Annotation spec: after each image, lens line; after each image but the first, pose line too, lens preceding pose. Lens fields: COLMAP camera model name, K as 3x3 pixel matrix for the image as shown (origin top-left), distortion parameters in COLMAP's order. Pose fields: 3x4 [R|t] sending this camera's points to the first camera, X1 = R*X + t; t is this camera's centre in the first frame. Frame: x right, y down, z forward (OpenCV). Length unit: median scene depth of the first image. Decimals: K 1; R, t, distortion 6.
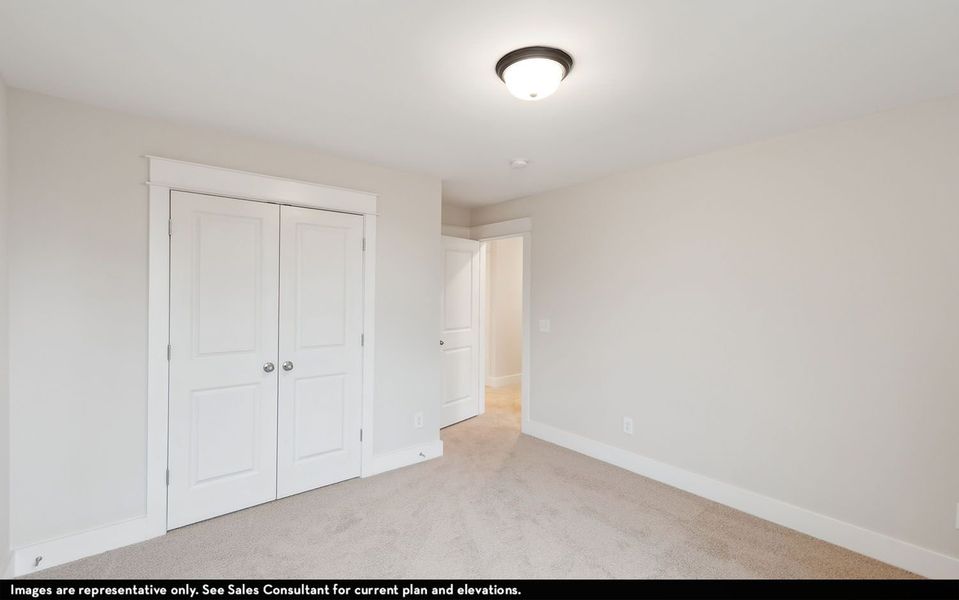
lens RADIAL K [[431.3, 0, 474.6], [0, 431.3, 293.7], [0, 0, 1]] dist [-0.014407, -0.000093]
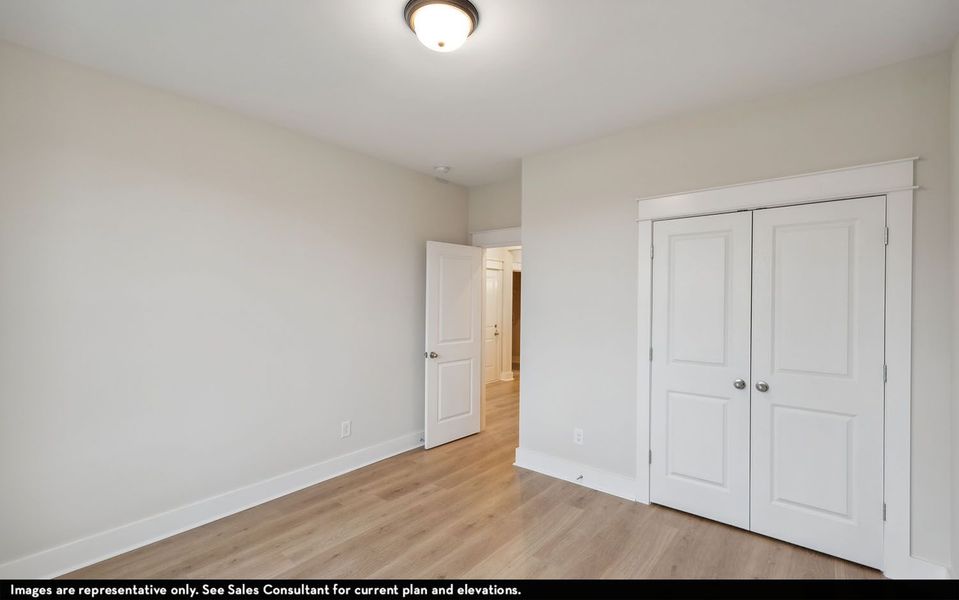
lens RADIAL K [[411.2, 0, 479.5], [0, 411.2, 300.0], [0, 0, 1]] dist [-0.000537, -0.000018]
pose [[0.187033, -0.014204, -0.982251, 0.321015], [-0.010158, 0.999814, -0.016393, 0.005509], [0.982301, 0.013044, 0.186854, 0.277999]]
